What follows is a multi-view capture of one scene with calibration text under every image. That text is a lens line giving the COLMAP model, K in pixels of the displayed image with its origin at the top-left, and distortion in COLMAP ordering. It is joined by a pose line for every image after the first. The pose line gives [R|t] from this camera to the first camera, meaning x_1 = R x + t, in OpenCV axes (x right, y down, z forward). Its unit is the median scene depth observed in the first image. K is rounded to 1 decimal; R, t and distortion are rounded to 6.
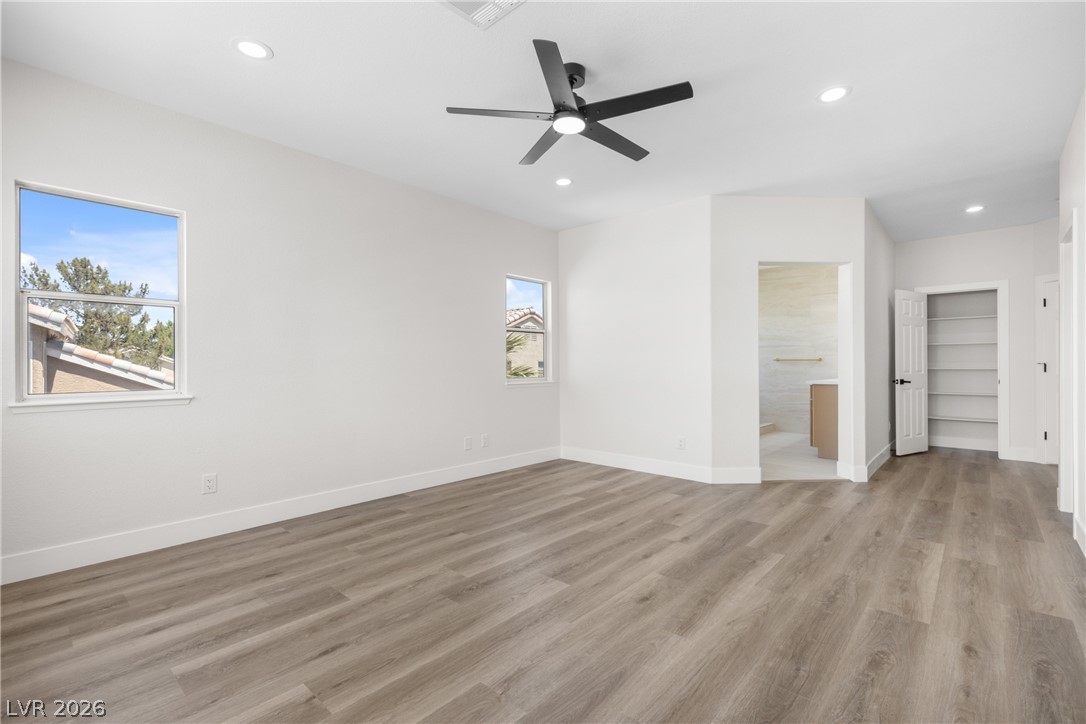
lens RADIAL K [[484.4, 0, 546.8], [0, 484.4, 361.8], [0, 0, 1]] dist [0.009820, -0.000811]
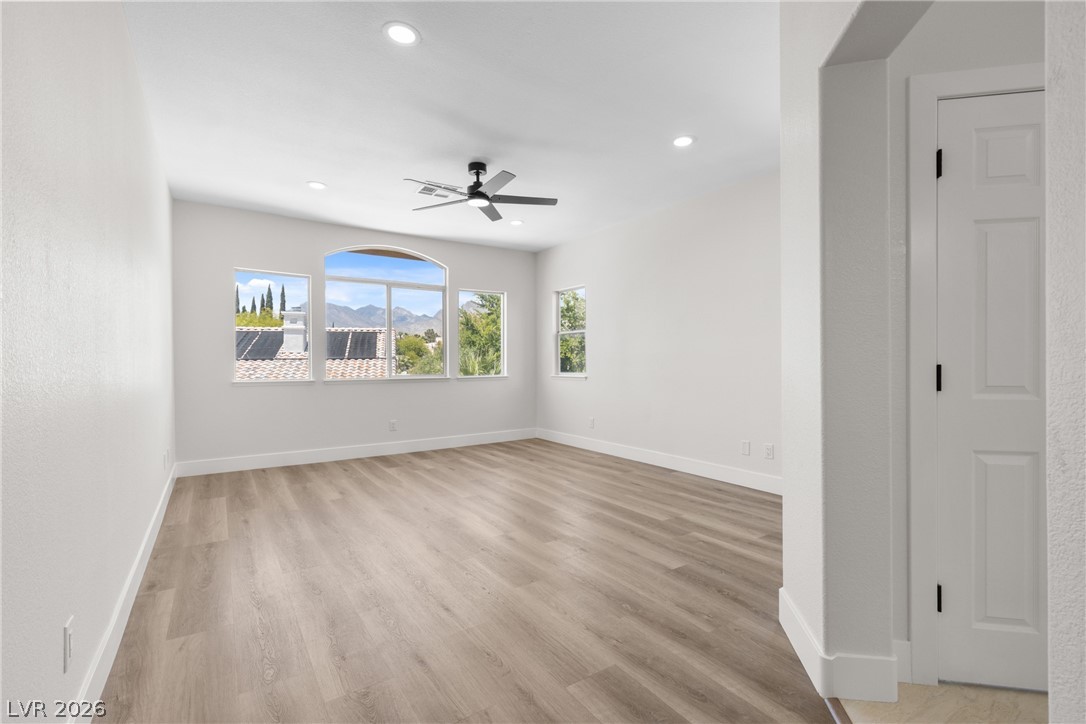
lens RADIAL K [[484.4, 0, 546.8], [0, 484.4, 361.8], [0, 0, 1]] dist [0.009820, -0.000811]
pose [[-0.242509, 0.002325, -0.970146, 1.251220], [0.011396, 0.999935, -0.000452, 0.007924], [0.970082, -0.011165, -0.242519, 1.347593]]
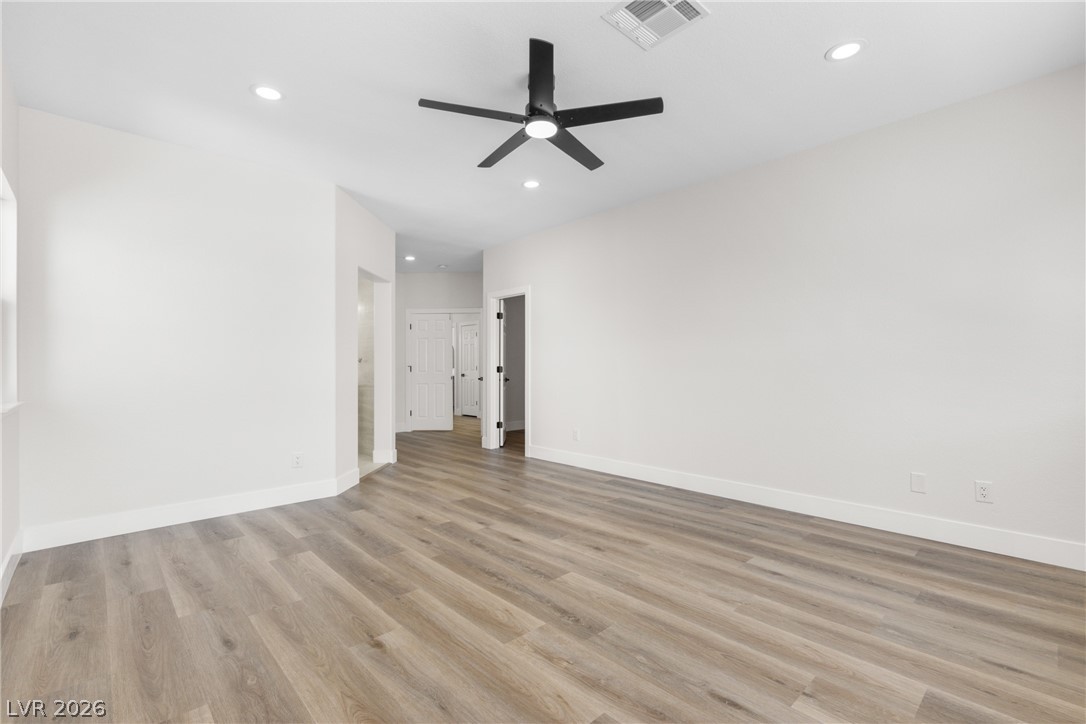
lens RADIAL K [[484.4, 0, 546.8], [0, 484.4, 361.8], [0, 0, 1]] dist [0.009820, -0.000811]
pose [[0.089658, 0.010862, 0.995913, -0.824990], [-0.000216, 0.999941, -0.010886, 0.008820], [-0.995973, 0.000761, 0.089655, 0.773771]]
